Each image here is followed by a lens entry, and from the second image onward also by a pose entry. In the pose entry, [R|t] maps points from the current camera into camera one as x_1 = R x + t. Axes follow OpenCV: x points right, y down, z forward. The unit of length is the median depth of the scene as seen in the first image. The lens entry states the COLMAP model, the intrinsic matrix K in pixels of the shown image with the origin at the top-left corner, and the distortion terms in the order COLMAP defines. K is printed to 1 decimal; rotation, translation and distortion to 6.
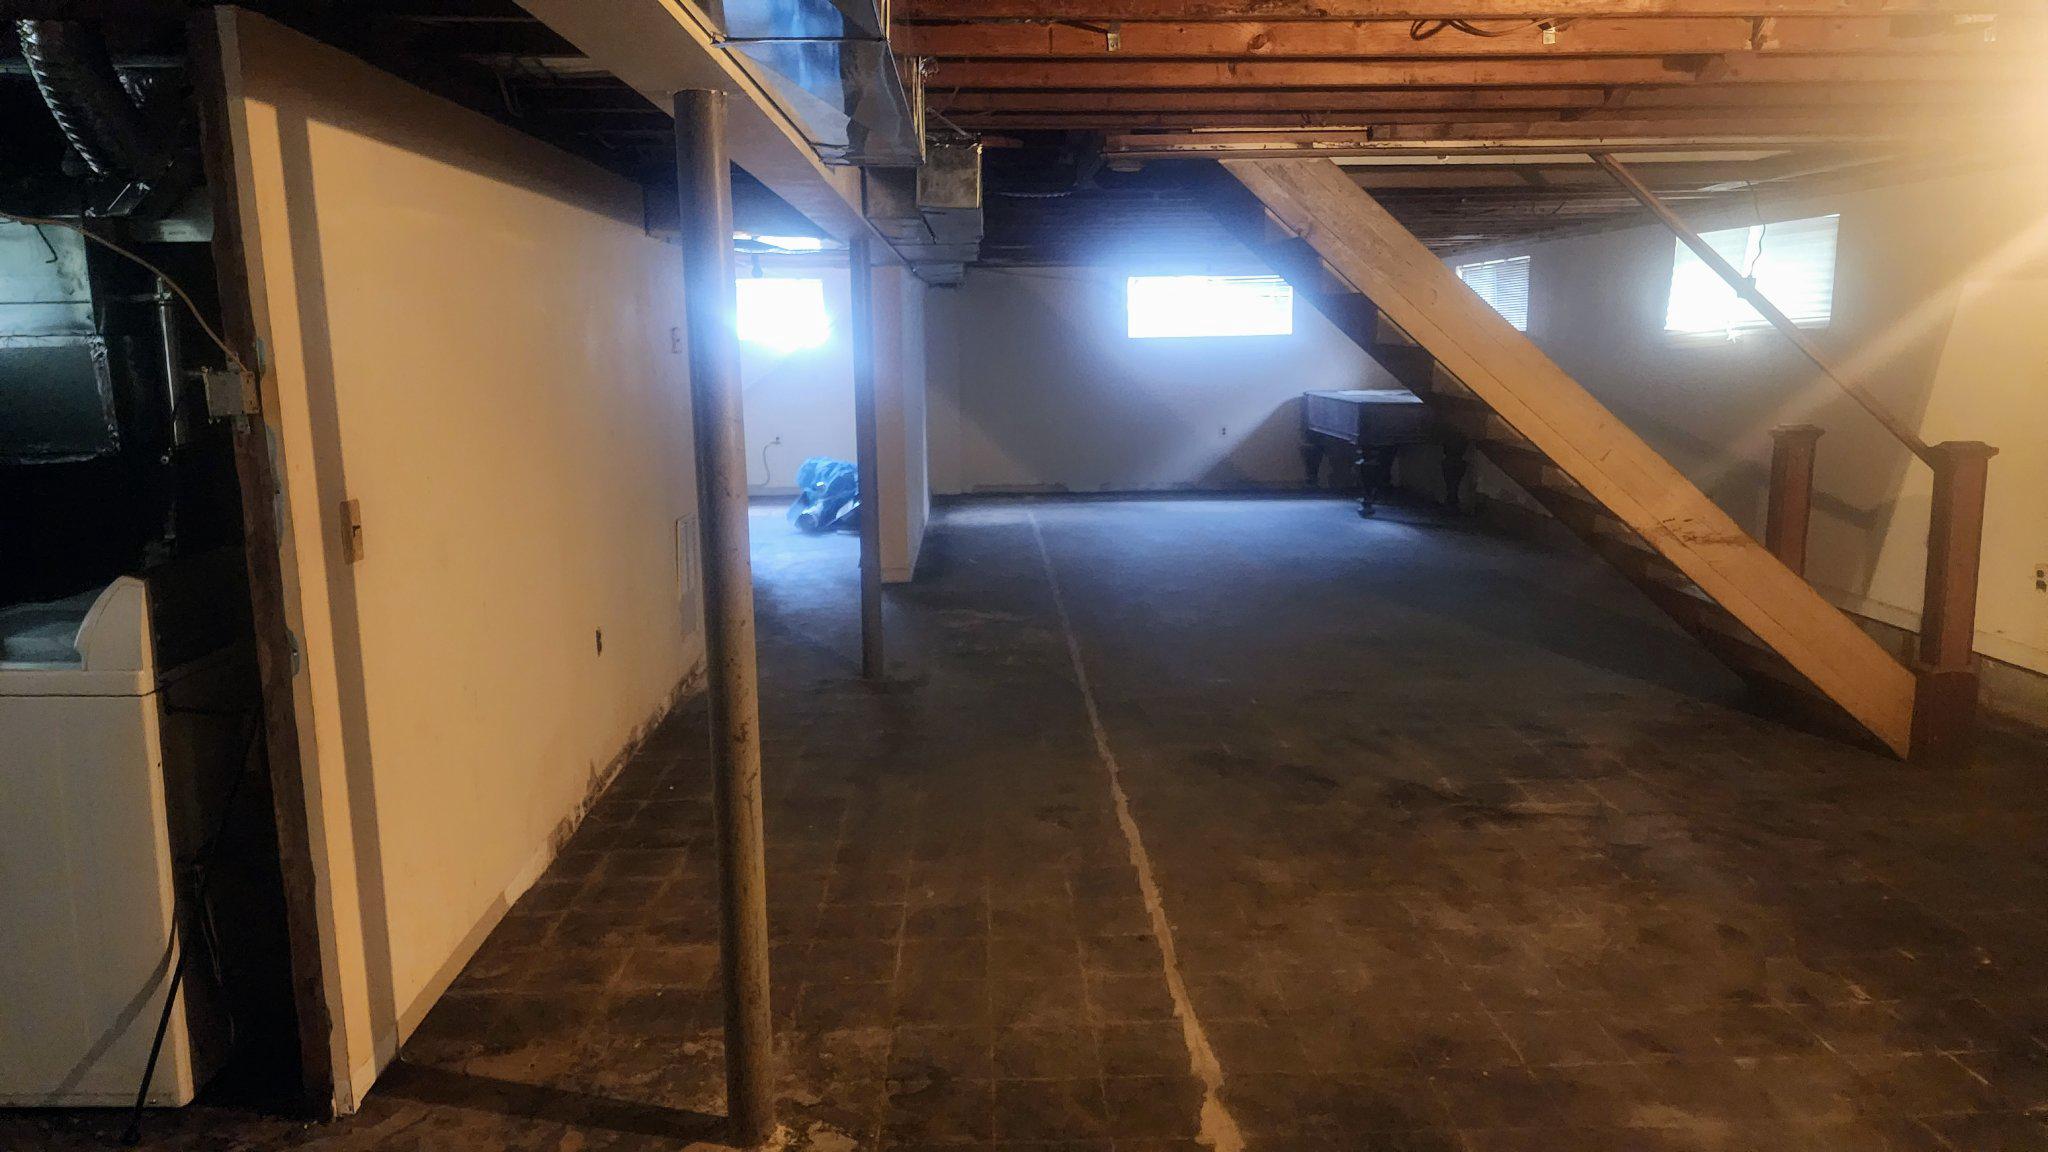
lens RADIAL K [[1399.3, 0, 1026.4], [0, 1399.3, 574.8], [0, 0, 1]] dist [0.002362, -0.004287]
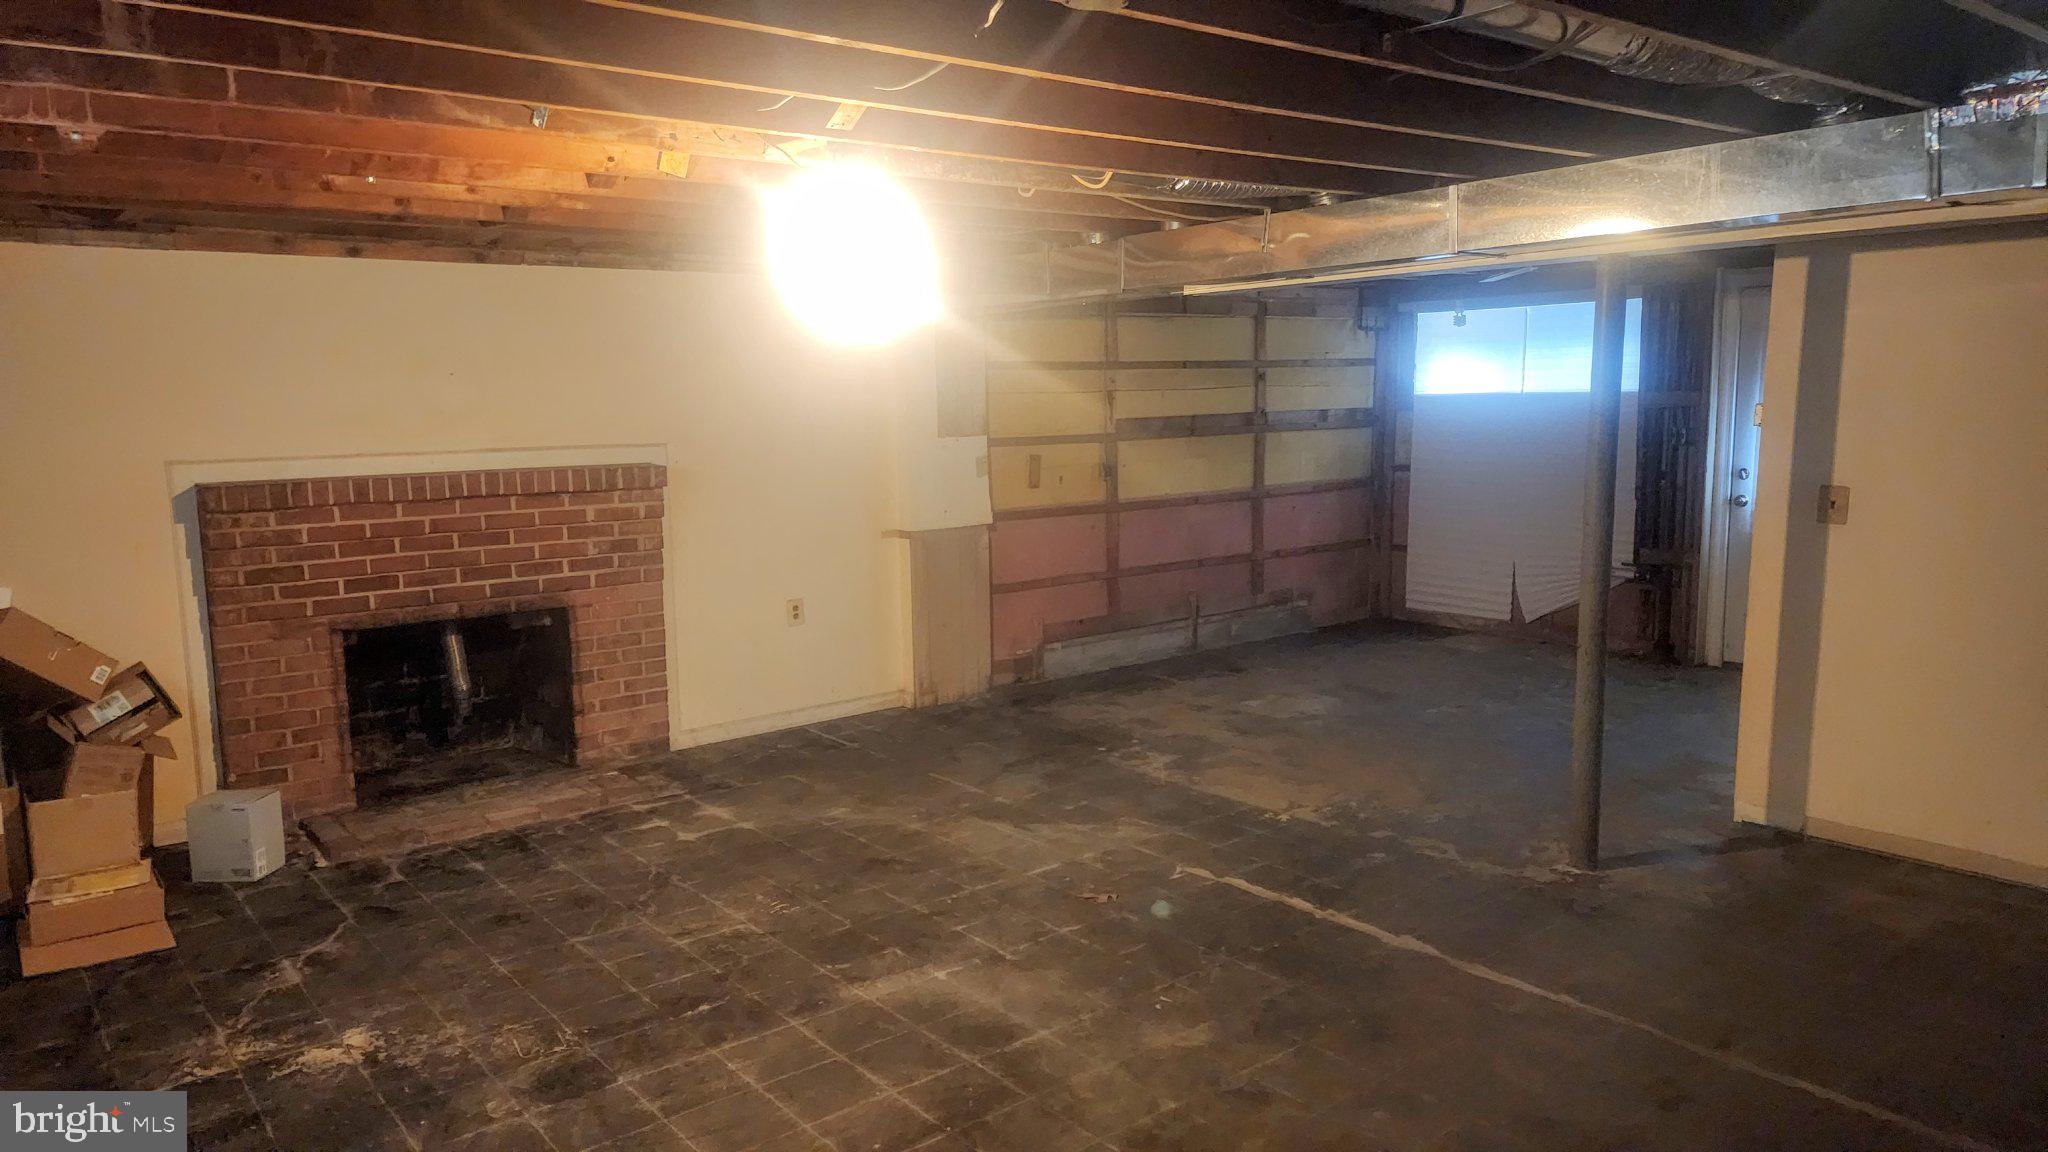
lens RADIAL K [[1399.3, 0, 1023.7], [0, 1399.3, 571.5], [0, 0, 1]] dist [0.002362, -0.004287]
pose [[-0.798307, 0.104345, -0.593143, 1.182031], [-0.090024, 0.953136, 0.288838, -0.329433], [0.595484, 0.283978, -0.751502, 1.610594]]
